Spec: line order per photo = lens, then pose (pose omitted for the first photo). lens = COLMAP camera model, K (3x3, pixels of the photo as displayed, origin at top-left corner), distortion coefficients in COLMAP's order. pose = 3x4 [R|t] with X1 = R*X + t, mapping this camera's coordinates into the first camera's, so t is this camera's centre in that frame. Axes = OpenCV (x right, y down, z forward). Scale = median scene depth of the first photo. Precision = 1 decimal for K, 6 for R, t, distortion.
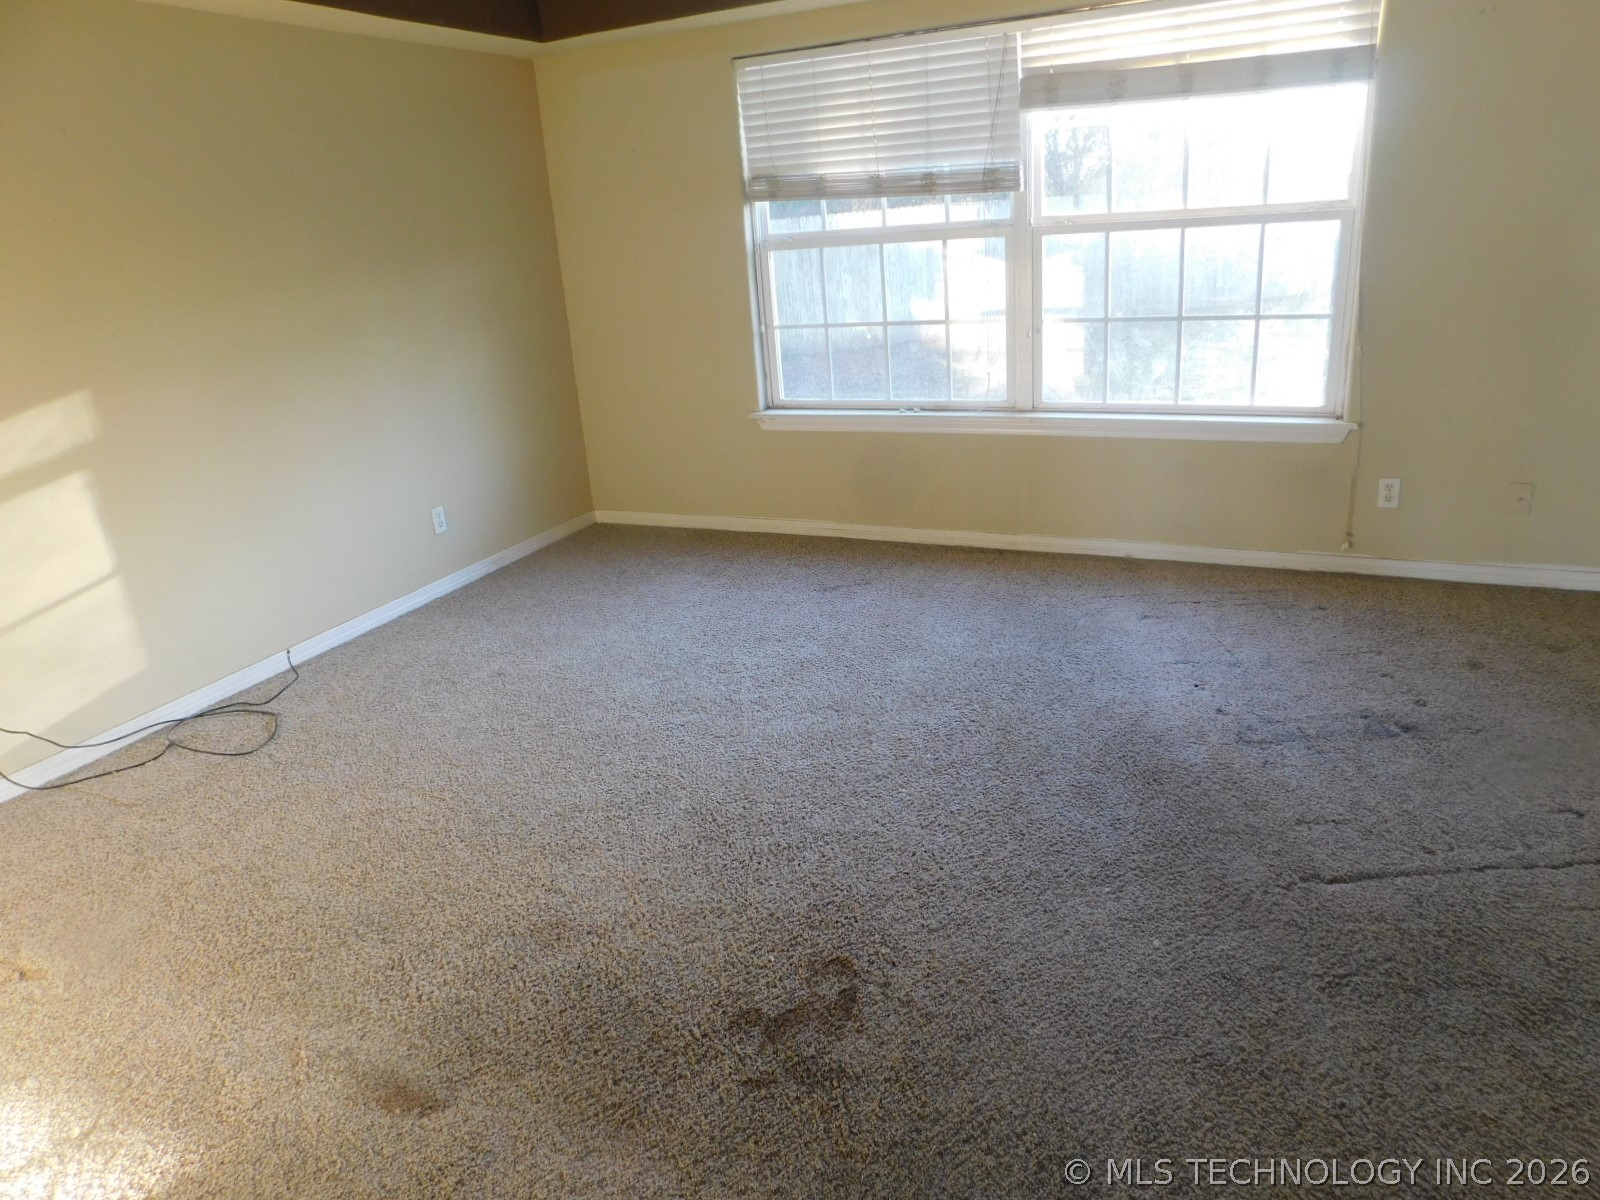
lens RADIAL K [[1073.8, 0, 798.2], [0, 1073.8, 595.9], [0, 0, 1]] dist [-0.040878, 0.001557]
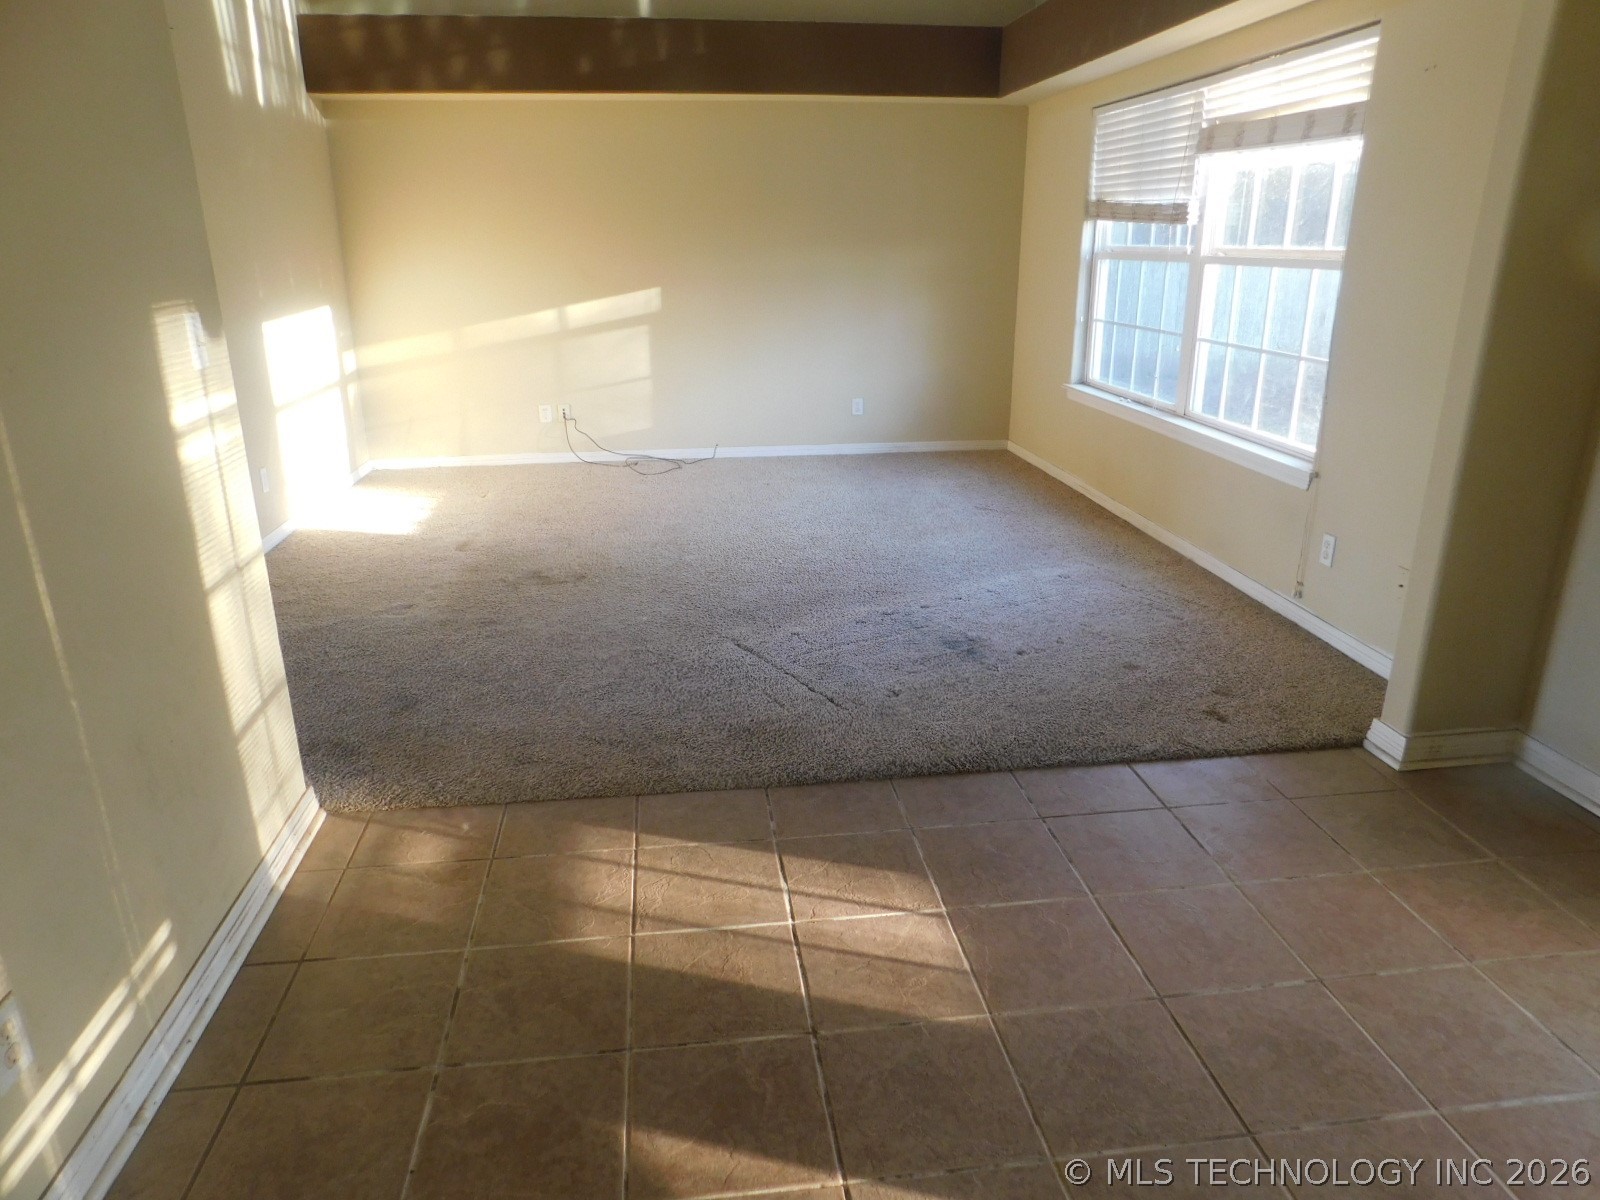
lens RADIAL K [[1072.1, 0, 800.0], [0, 1072.1, 600.0], [0, 0, 1]] dist [-0.037296, -0.002077]
pose [[0.540658, 0.336589, -0.770971, 1.060460], [-0.319525, 0.929950, 0.181922, -0.076730], [0.778198, 0.147987, 0.610334, 0.023391]]
